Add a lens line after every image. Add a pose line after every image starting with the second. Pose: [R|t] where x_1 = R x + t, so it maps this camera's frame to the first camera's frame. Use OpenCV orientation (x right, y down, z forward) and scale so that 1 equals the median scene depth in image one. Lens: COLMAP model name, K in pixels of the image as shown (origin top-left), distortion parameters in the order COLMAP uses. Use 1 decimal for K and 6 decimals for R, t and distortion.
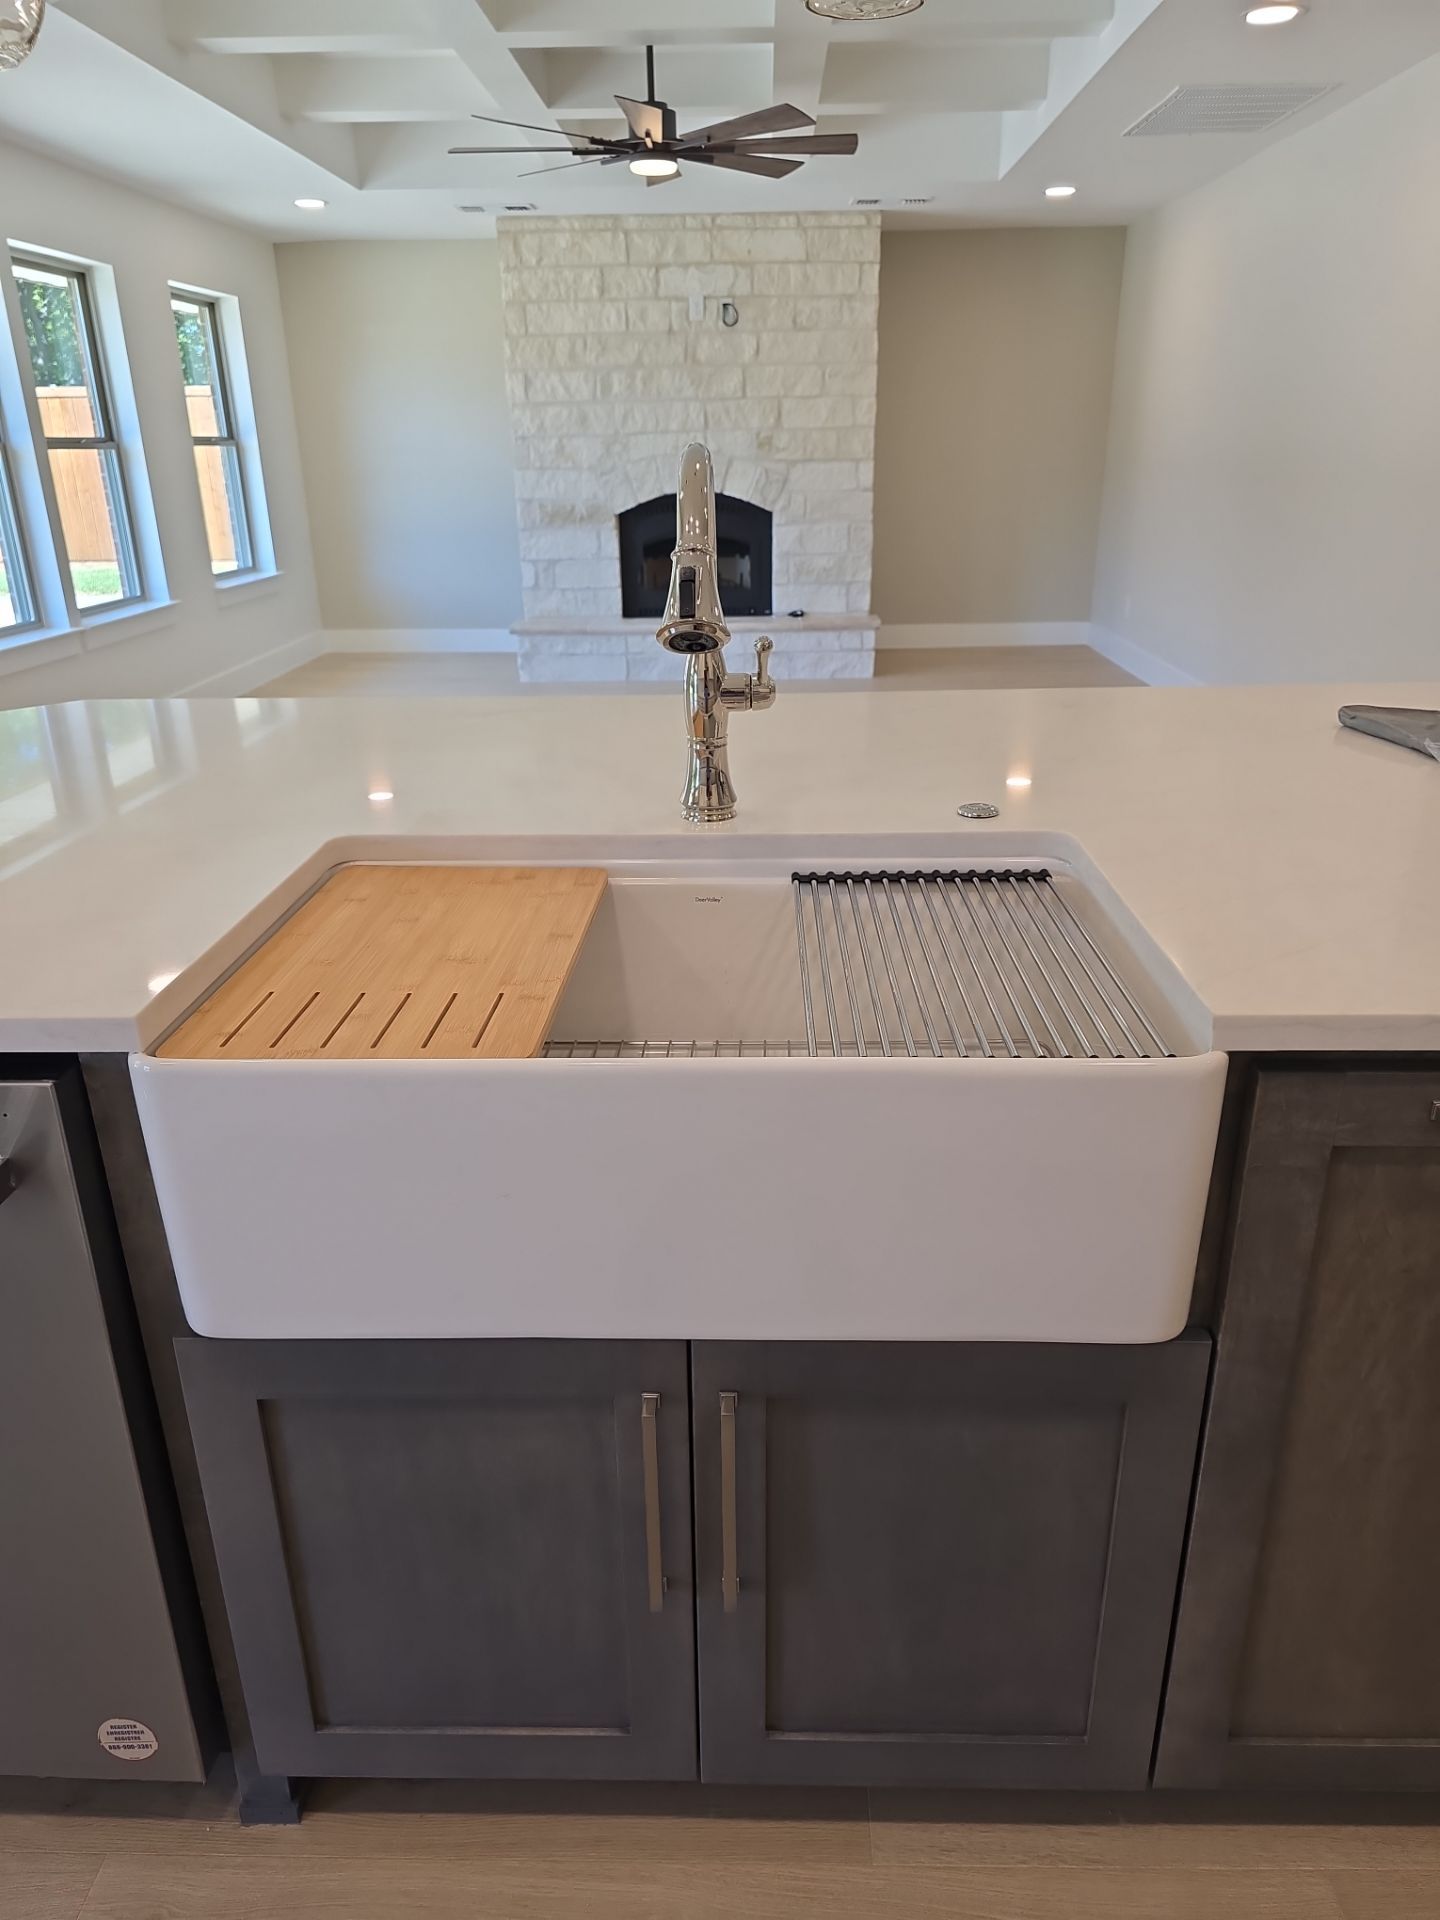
lens RADIAL K [[1285.0, 0, 730.4], [0, 1285.0, 961.2], [0, 0, 1]] dist [0.047967, -0.068329]
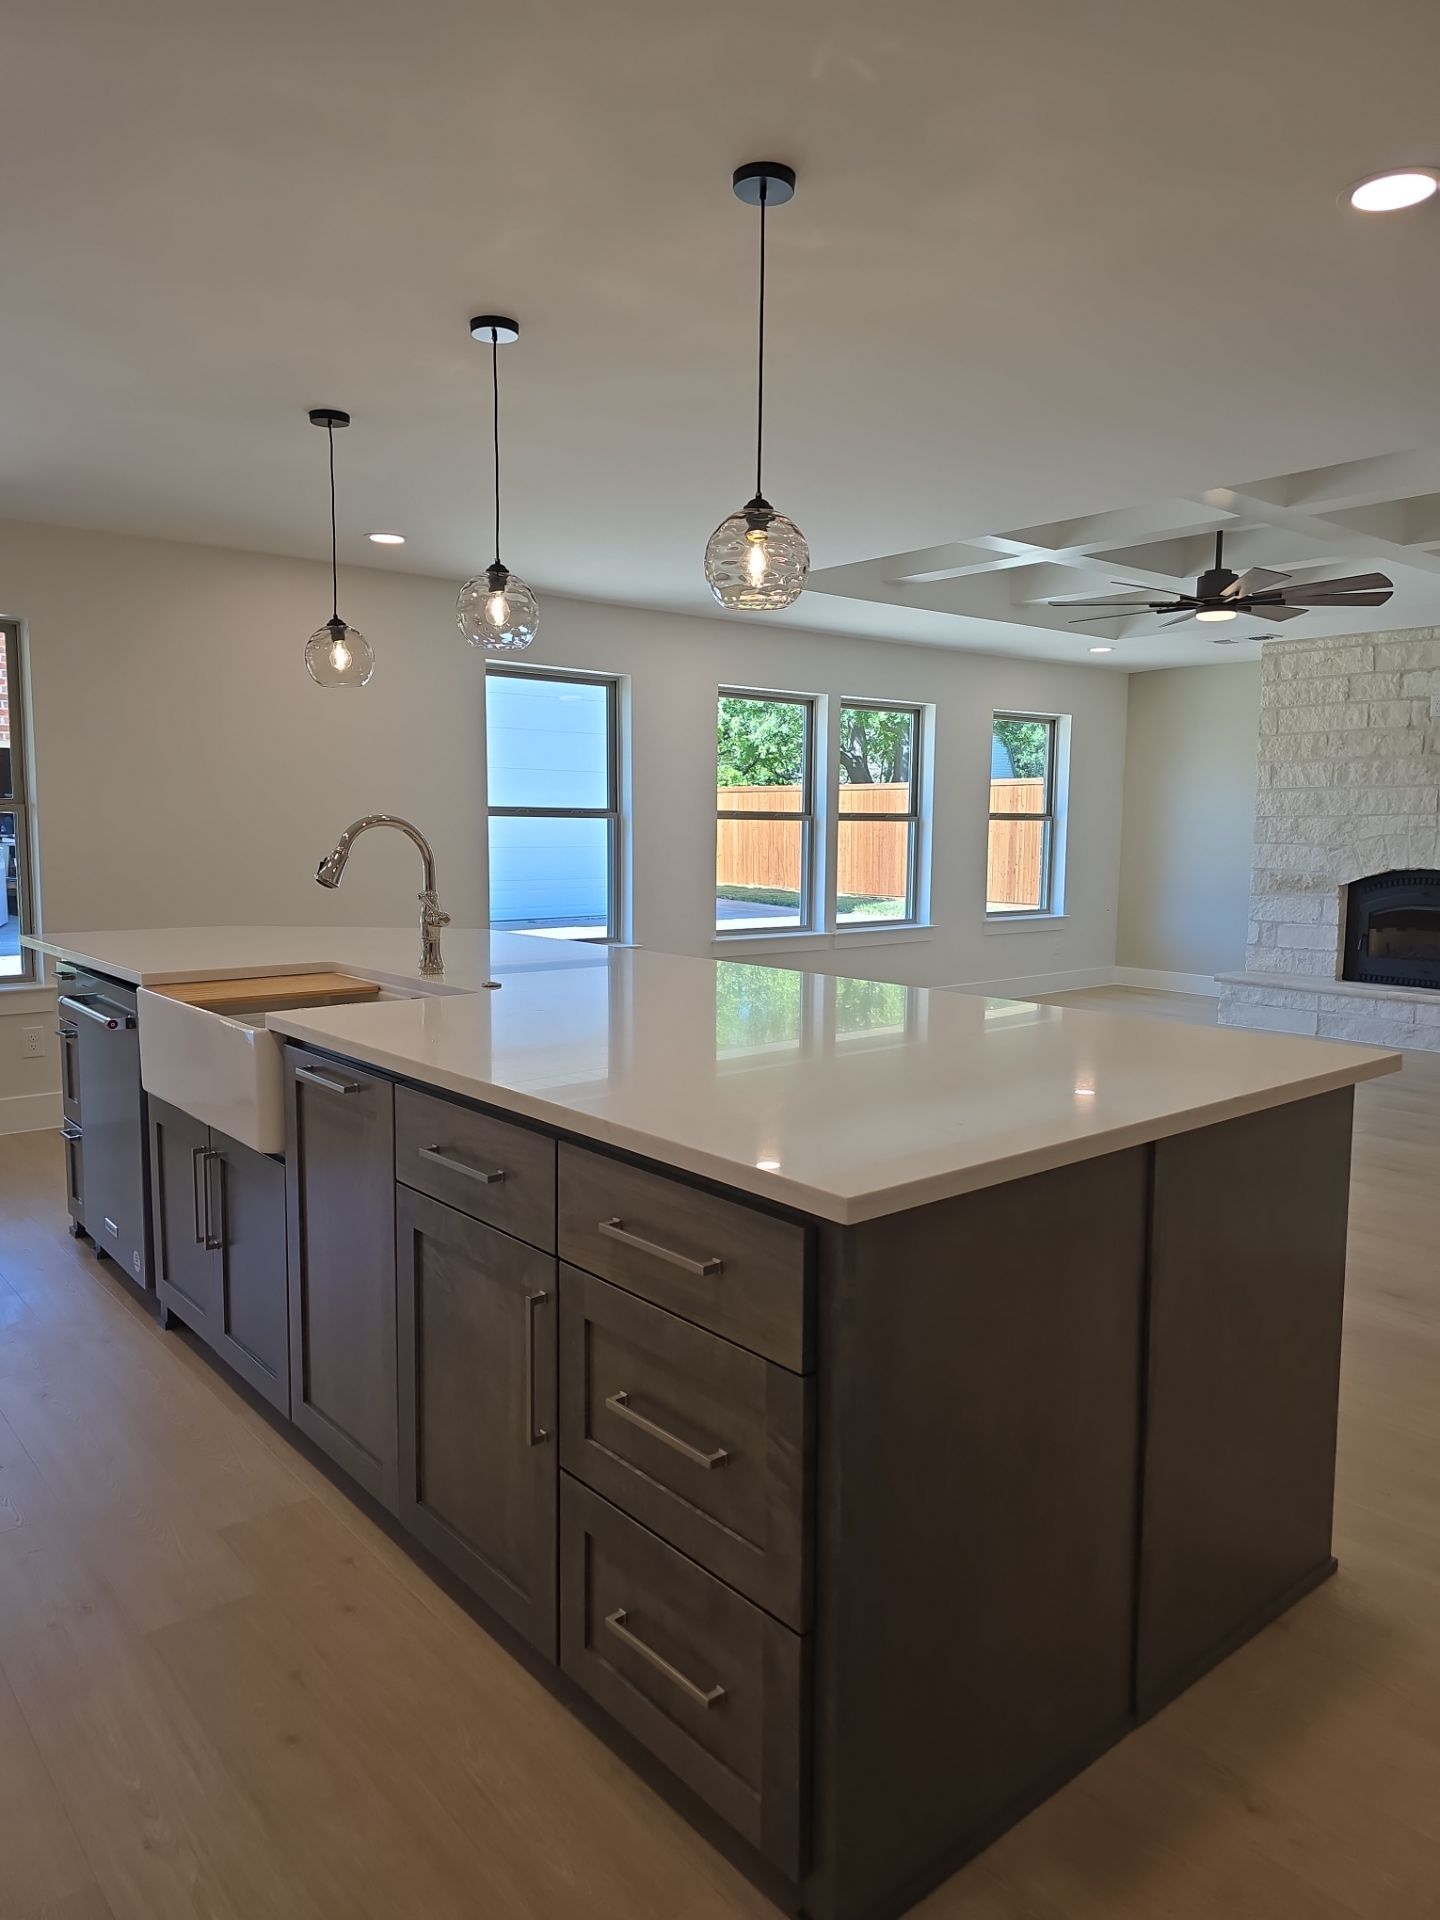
lens RADIAL K [[1285.0, 0, 726.4], [0, 1285.0, 964.4], [0, 0, 1]] dist [0.047967, -0.068329]
pose [[0.652311, 0.102613, -0.750973, 0.400795], [-0.296629, 0.946328, -0.128352, 0.000804], [0.697496, 0.306486, 0.647739, -0.019030]]
